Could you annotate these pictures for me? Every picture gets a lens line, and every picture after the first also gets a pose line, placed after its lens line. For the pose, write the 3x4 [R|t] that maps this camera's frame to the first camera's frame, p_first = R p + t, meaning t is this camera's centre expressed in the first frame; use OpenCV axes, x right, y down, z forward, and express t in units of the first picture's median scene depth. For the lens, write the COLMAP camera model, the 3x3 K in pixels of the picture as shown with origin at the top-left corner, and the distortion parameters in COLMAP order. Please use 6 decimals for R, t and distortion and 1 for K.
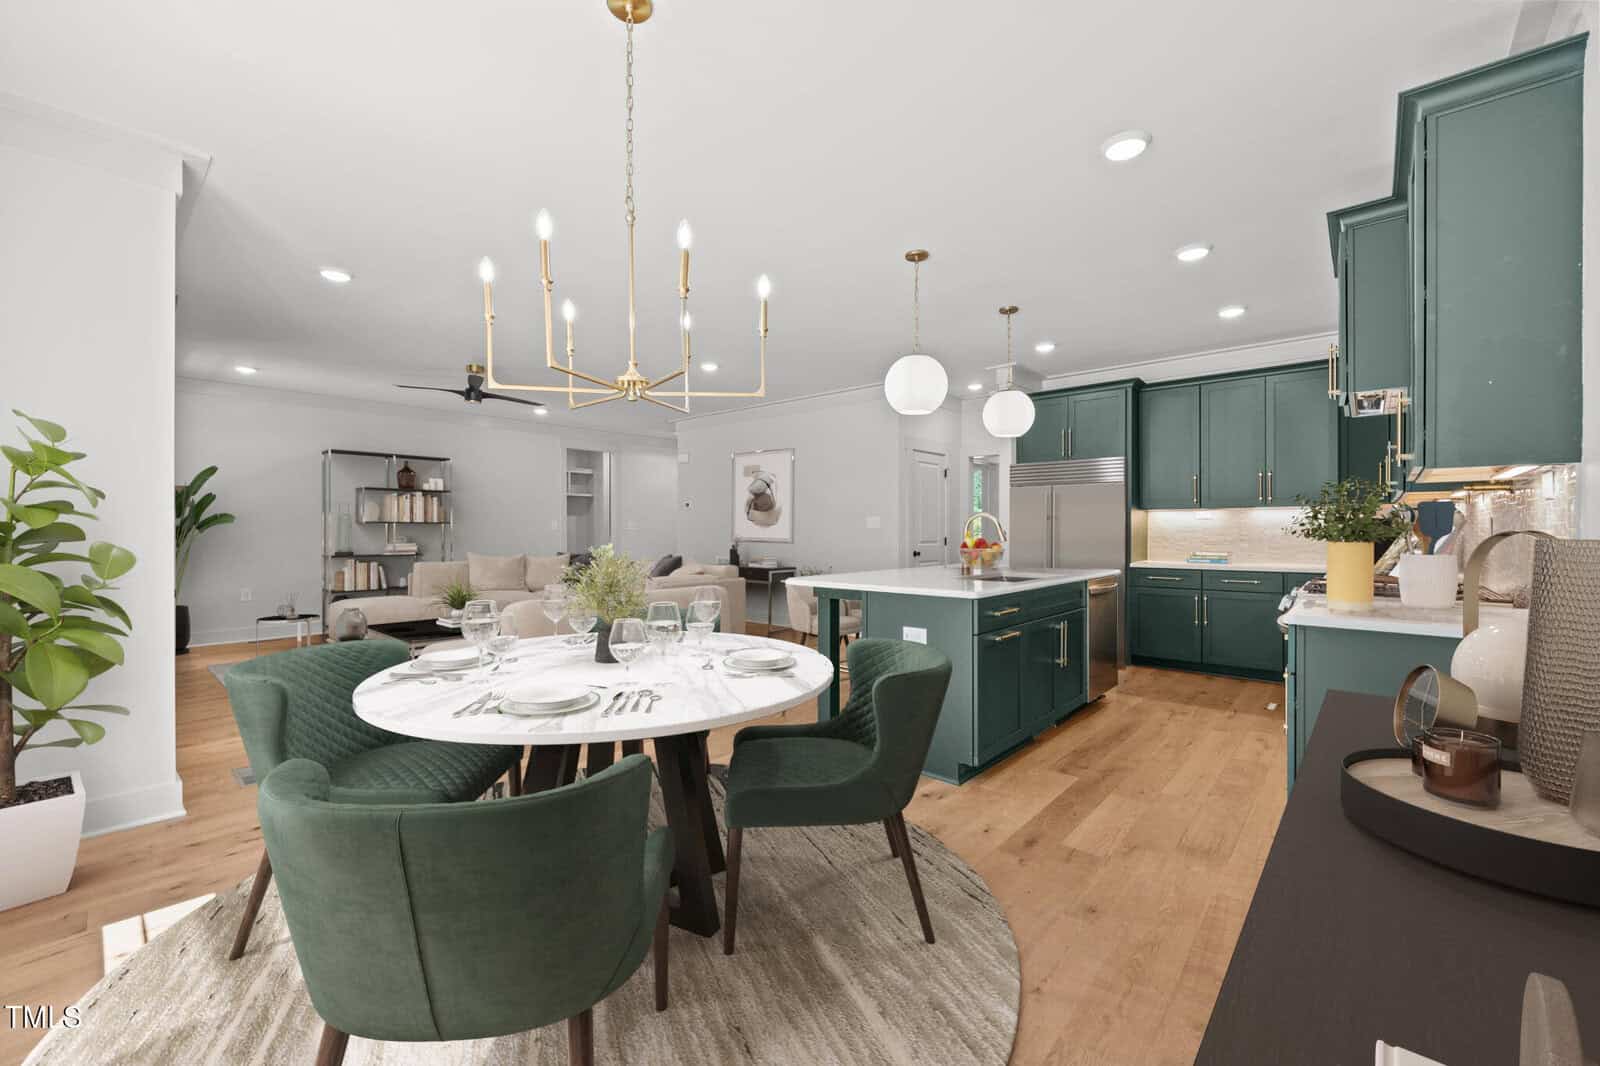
lens RADIAL K [[644.1, 0, 807.7], [0, 644.1, 531.3], [0, 0, 1]] dist [-0.000696, -0.000264]
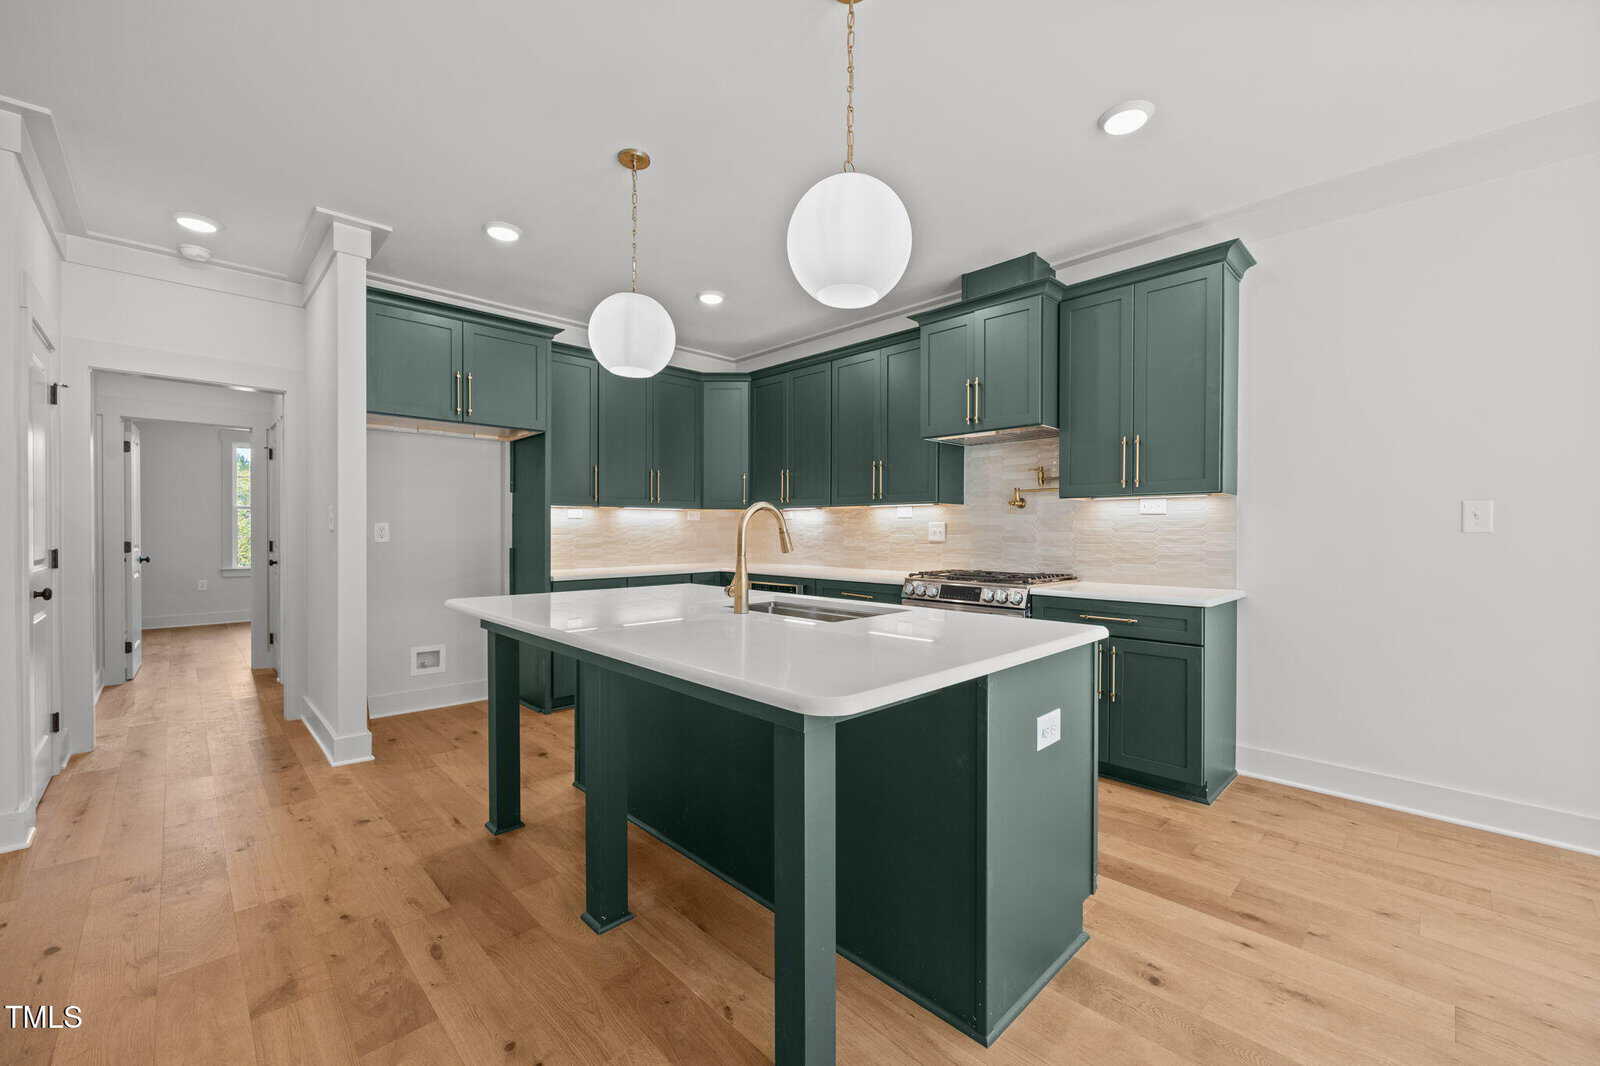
lens RADIAL K [[644.1, 0, 807.7], [0, 644.1, 531.3], [0, 0, 1]] dist [-0.000696, -0.000264]
pose [[0.068974, -0.004709, 0.997607, -0.201460], [0.002172, 0.999987, 0.004570, -0.003690], [-0.997616, 0.001852, 0.068983, 0.600257]]
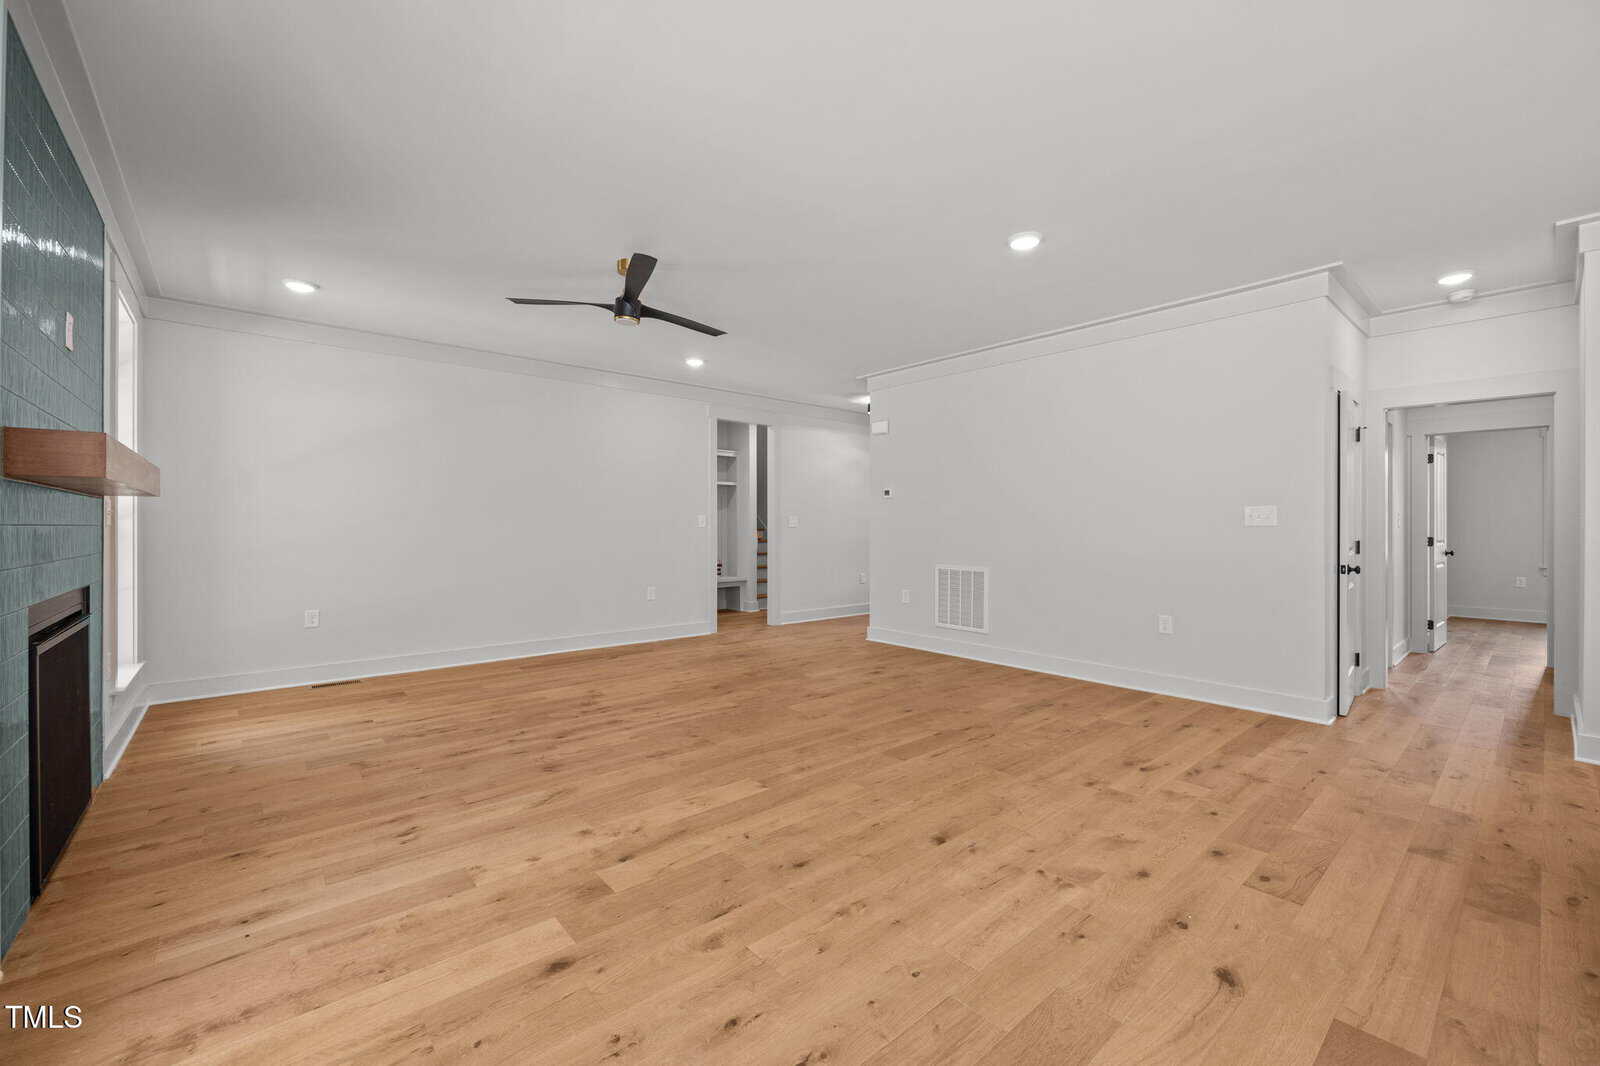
lens RADIAL K [[644.1, 0, 807.7], [0, 644.1, 531.3], [0, 0, 1]] dist [-0.000696, -0.000264]
pose [[0.991687, 0.000530, -0.128670, -0.269768], [0.000168, 0.999985, 0.005415, -0.003310], [0.128671, -0.005391, 0.991673, 0.410965]]
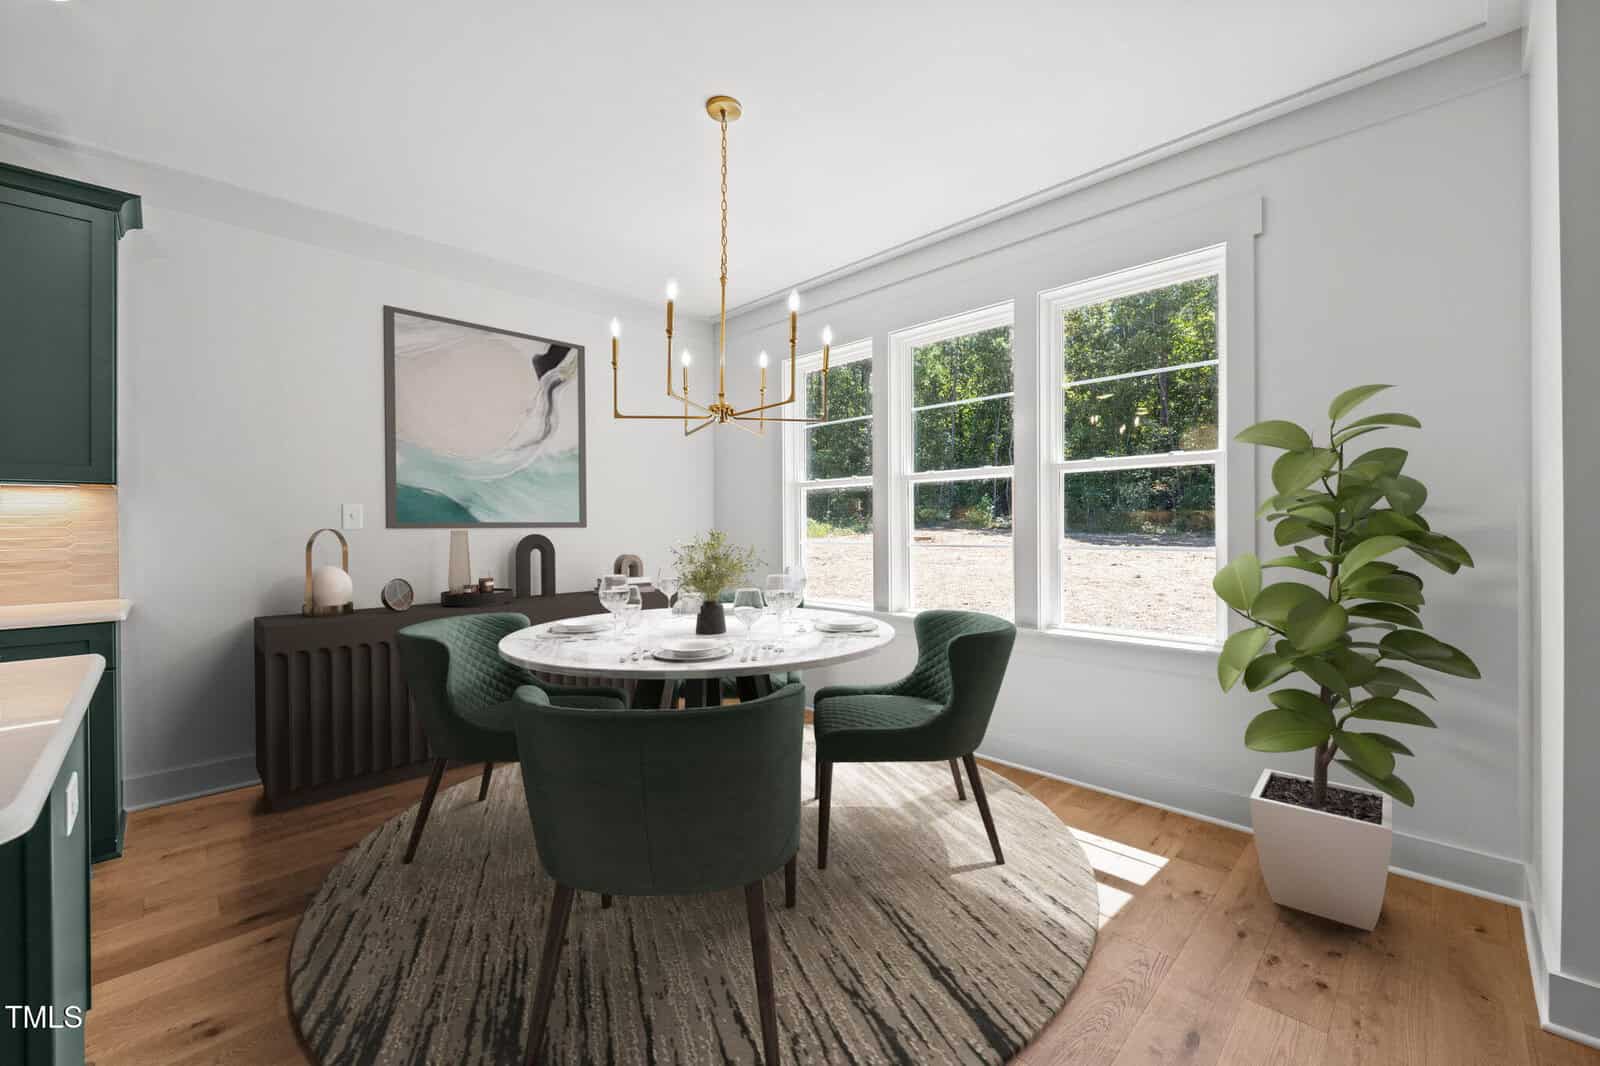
lens RADIAL K [[644.6, 0, 804.8], [0, 644.6, 517.9], [0, 0, 1]] dist [-0.002122, -0.000204]
pose [[-0.997291, 0.004183, 0.073435, -0.164627], [0.003671, 0.999968, -0.007114, -0.003954], [-0.073462, -0.006825, -0.997275, 0.695201]]
